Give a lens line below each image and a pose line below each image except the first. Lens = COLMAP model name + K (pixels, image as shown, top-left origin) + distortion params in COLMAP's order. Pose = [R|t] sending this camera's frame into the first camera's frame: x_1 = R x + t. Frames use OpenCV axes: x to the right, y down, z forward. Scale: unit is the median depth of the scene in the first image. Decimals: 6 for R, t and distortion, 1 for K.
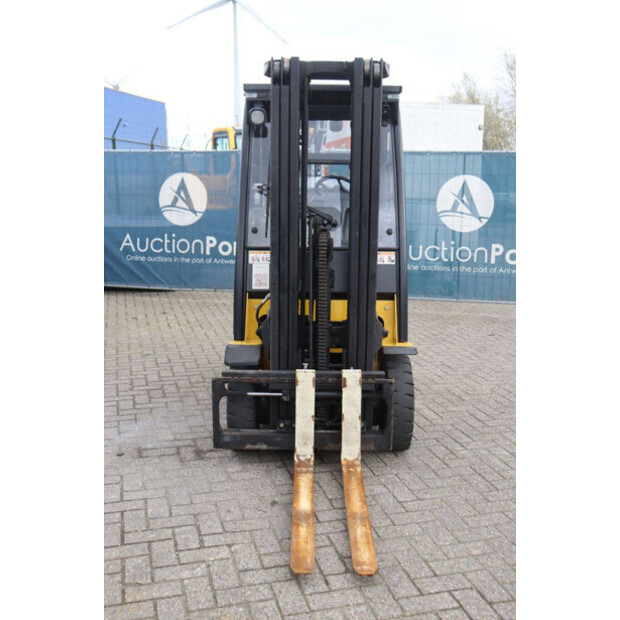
lens RADIAL K [[713.1, 0, 310.0], [0, 713.1, 310.0], [0, 0, 1]] dist [-0.022842, 0.054939]
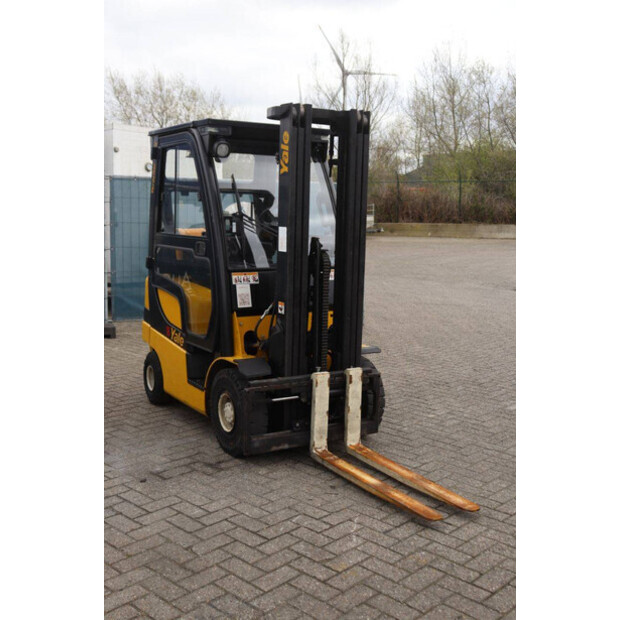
lens RADIAL K [[738.4, 0, 310.0], [0, 738.4, 310.0], [0, 0, 1]] dist [0.001111, -0.013039]
pose [[0.854074, -0.064867, 0.516090, -0.623744], [0.083565, 0.996417, -0.013052, -0.002291], [-0.513394, 0.054275, 0.856435, -0.019908]]
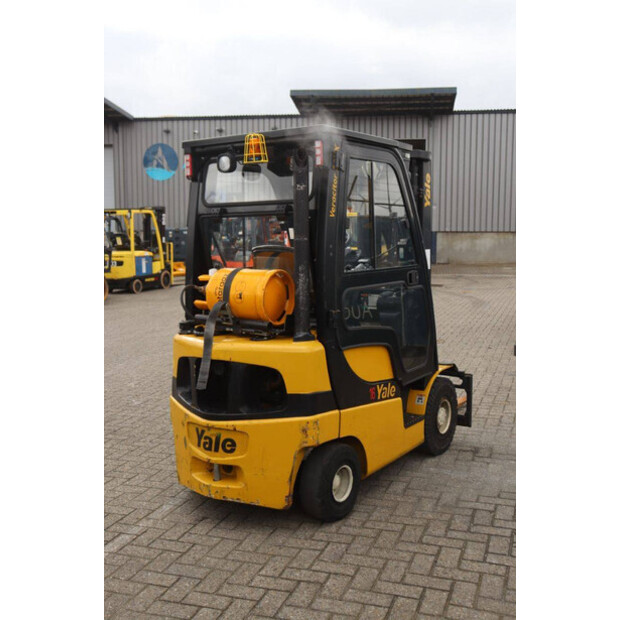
lens RADIAL K [[713.1, 0, 310.0], [0, 713.1, 310.0], [0, 0, 1]] dist [-0.022842, 0.054939]
pose [[-0.826892, -0.058012, 0.559361, -0.645098], [0.105260, 0.961120, 0.255283, -0.414591], [-0.552422, 0.269970, -0.788635, 2.233593]]
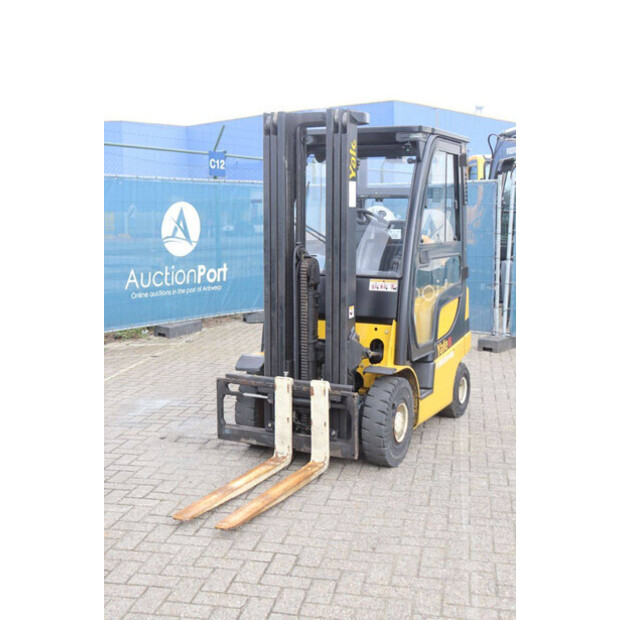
lens RADIAL K [[838.8, 0, 310.0], [0, 838.8, 310.0], [0, 0, 1]] dist [0.045128, 0.003563]
pose [[0.895818, 0.049572, -0.441648, 0.617584], [-0.077550, 0.995949, -0.045511, 0.033861], [0.437603, 0.075020, 0.896033, -0.201850]]
